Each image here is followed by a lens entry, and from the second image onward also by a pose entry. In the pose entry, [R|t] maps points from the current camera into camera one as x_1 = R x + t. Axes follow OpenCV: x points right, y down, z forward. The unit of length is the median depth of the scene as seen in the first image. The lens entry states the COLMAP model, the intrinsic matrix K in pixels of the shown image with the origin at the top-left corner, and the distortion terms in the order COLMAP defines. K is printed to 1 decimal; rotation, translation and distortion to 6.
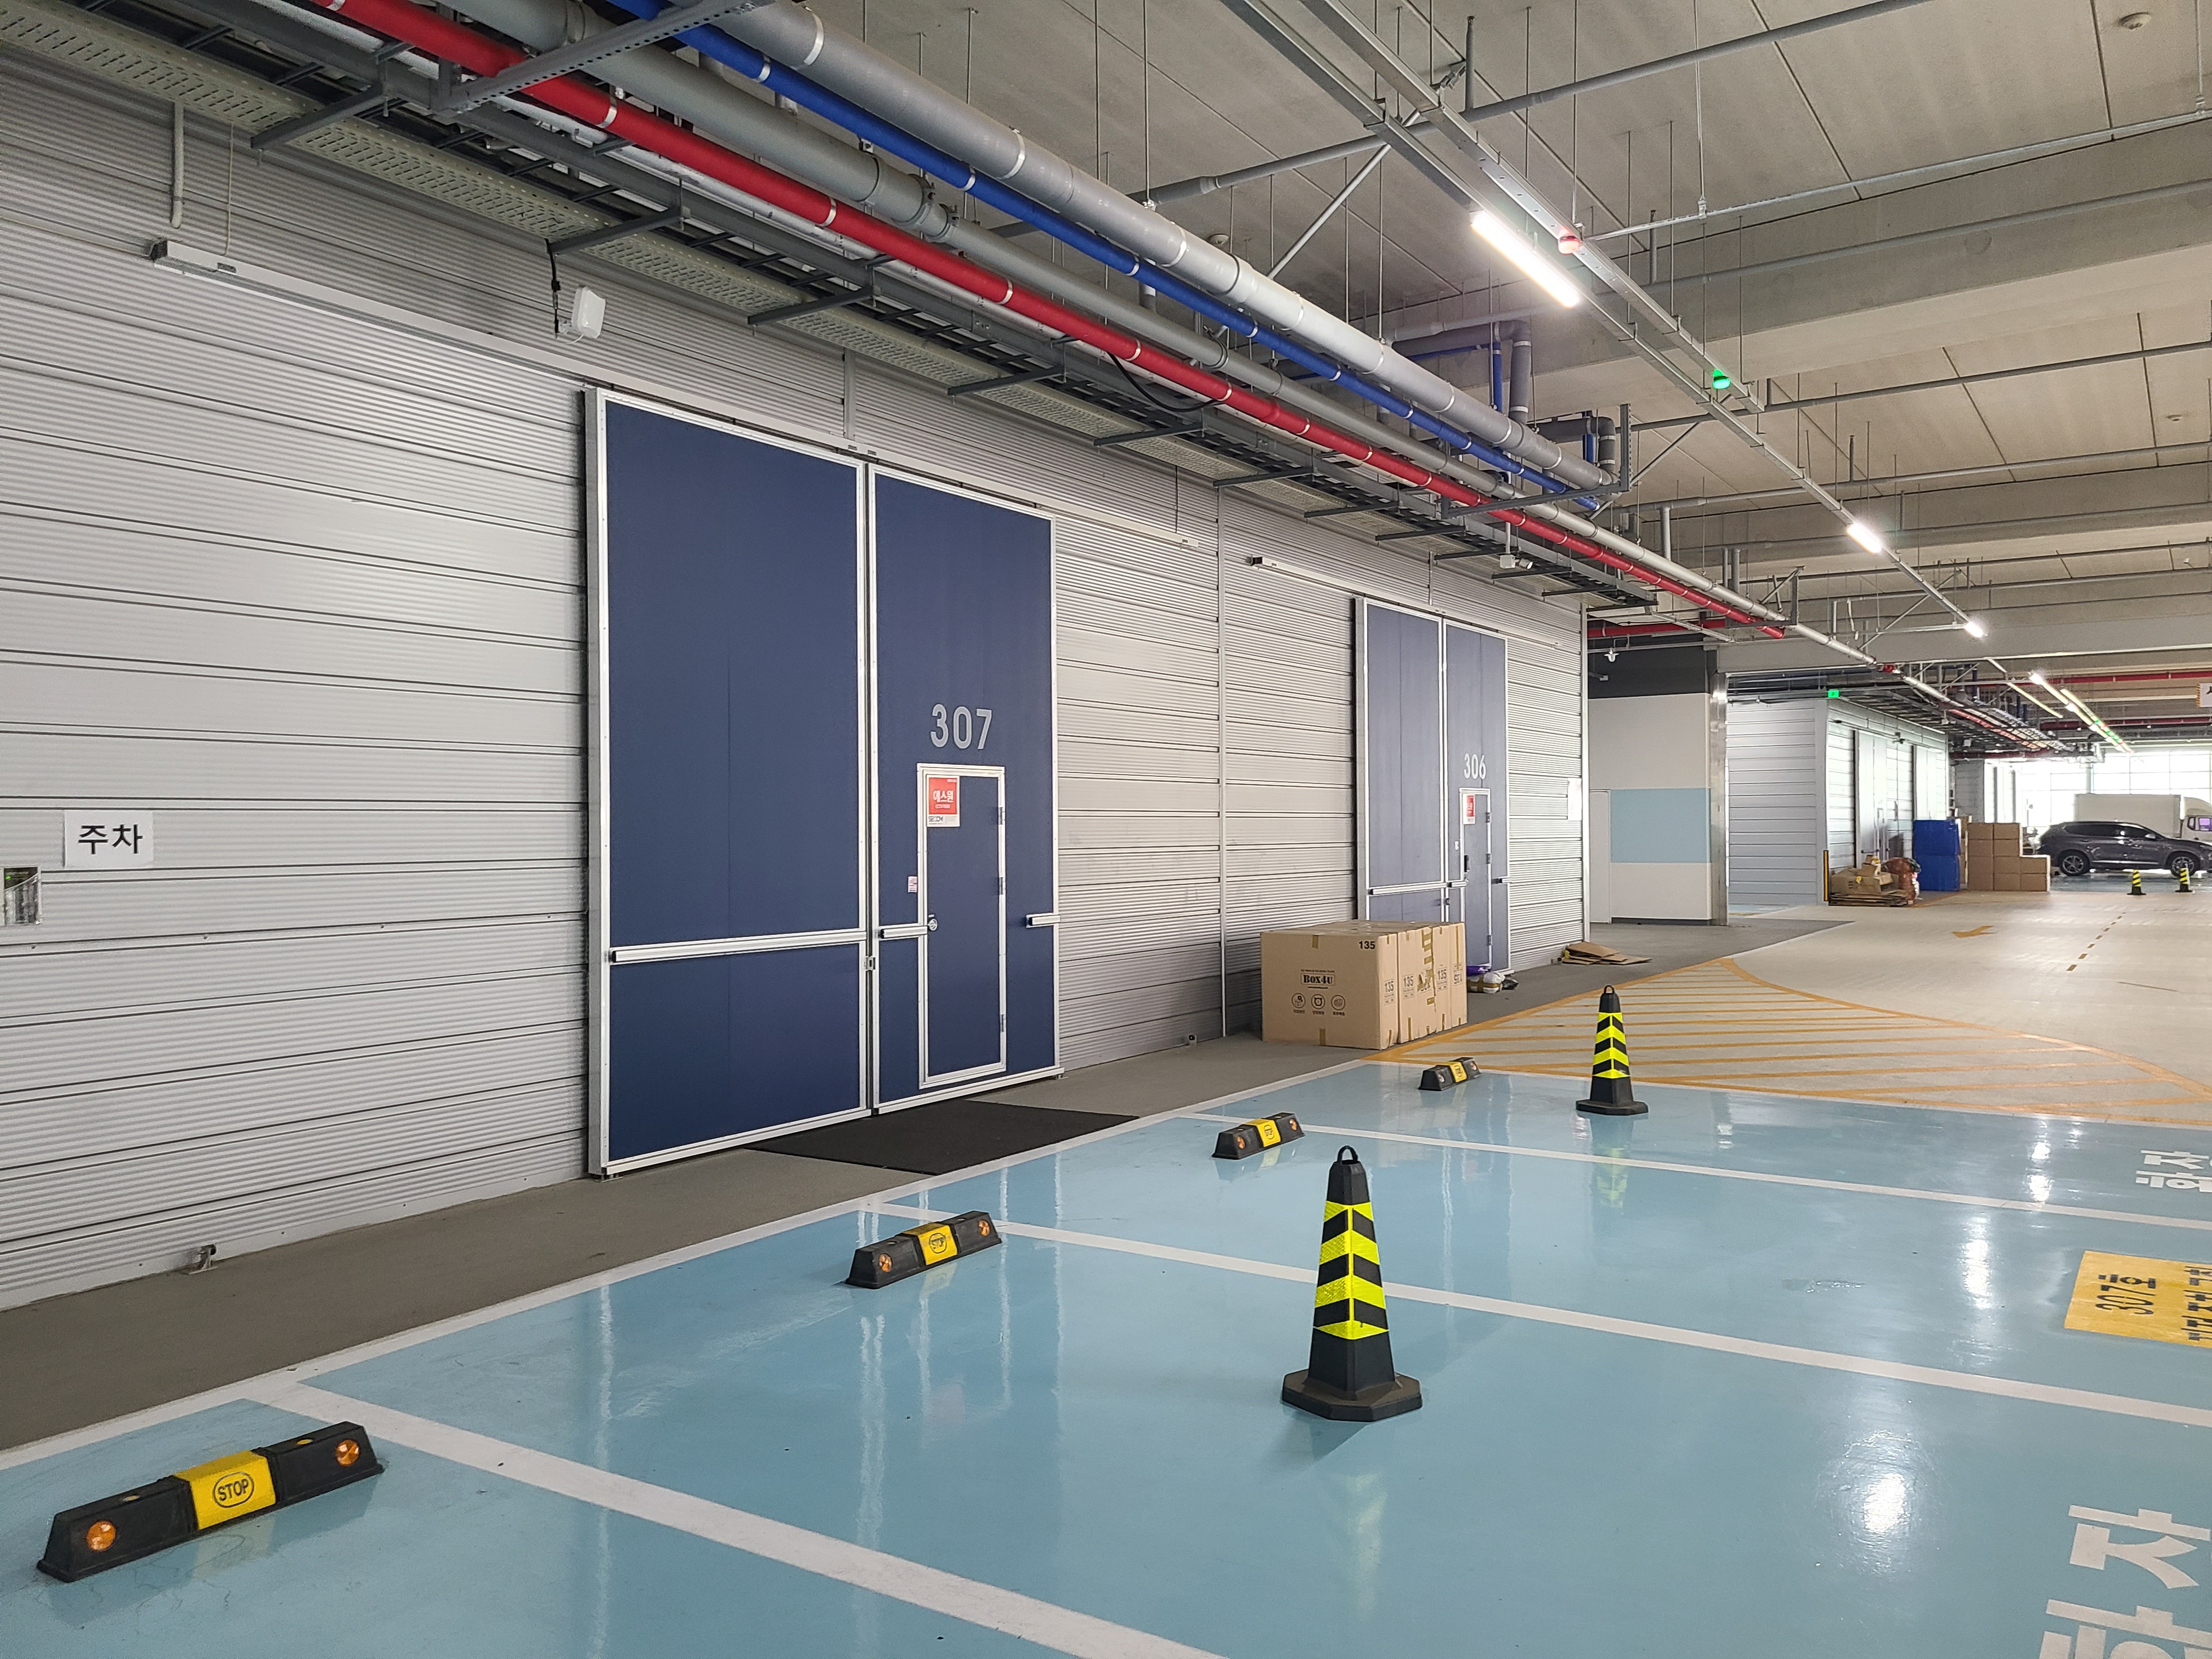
lens RADIAL K [[1670.5, 0, 1100.4], [0, 1670.5, 822.3], [0, 0, 1]] dist [0.025823, -0.000290]
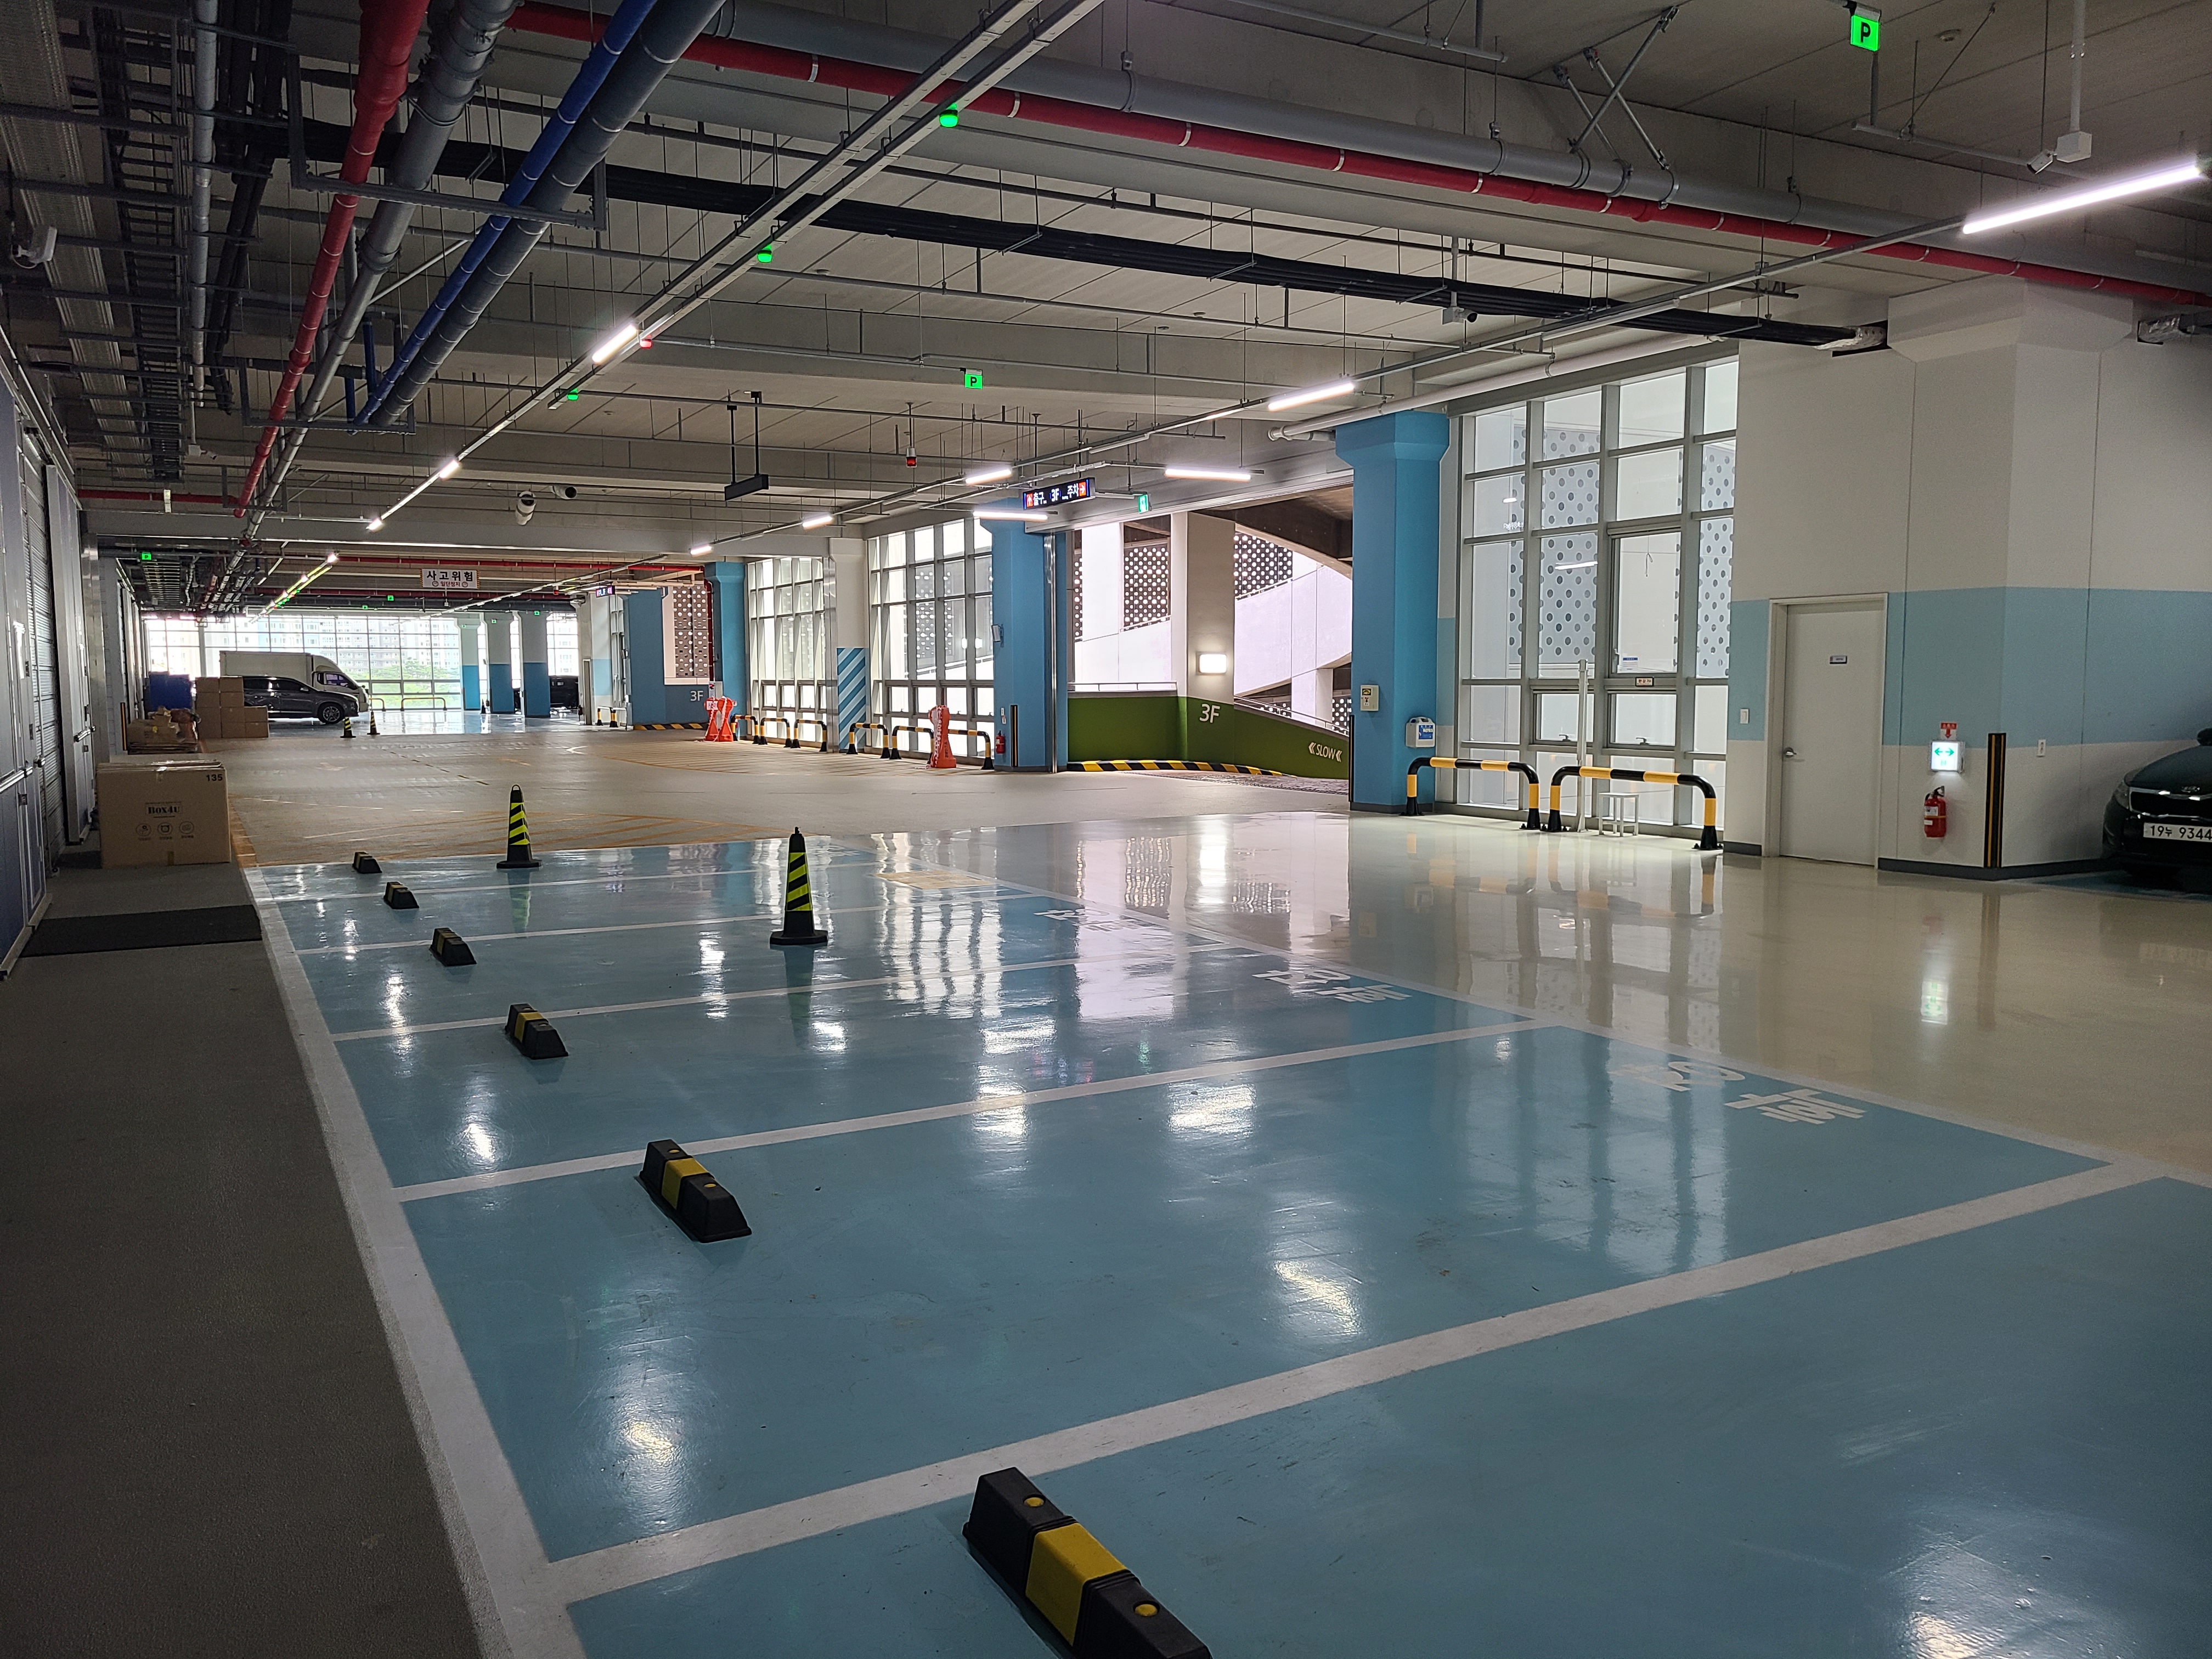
lens RADIAL K [[1670.5, 0, 1104.9], [0, 1670.5, 829.3], [0, 0, 1]] dist [0.025823, -0.000290]
pose [[0.465466, -0.078689, 0.881561, -0.610862], [-0.001196, 0.995983, 0.089533, 0.000601], [-0.885065, -0.042729, 0.463502, -0.137722]]
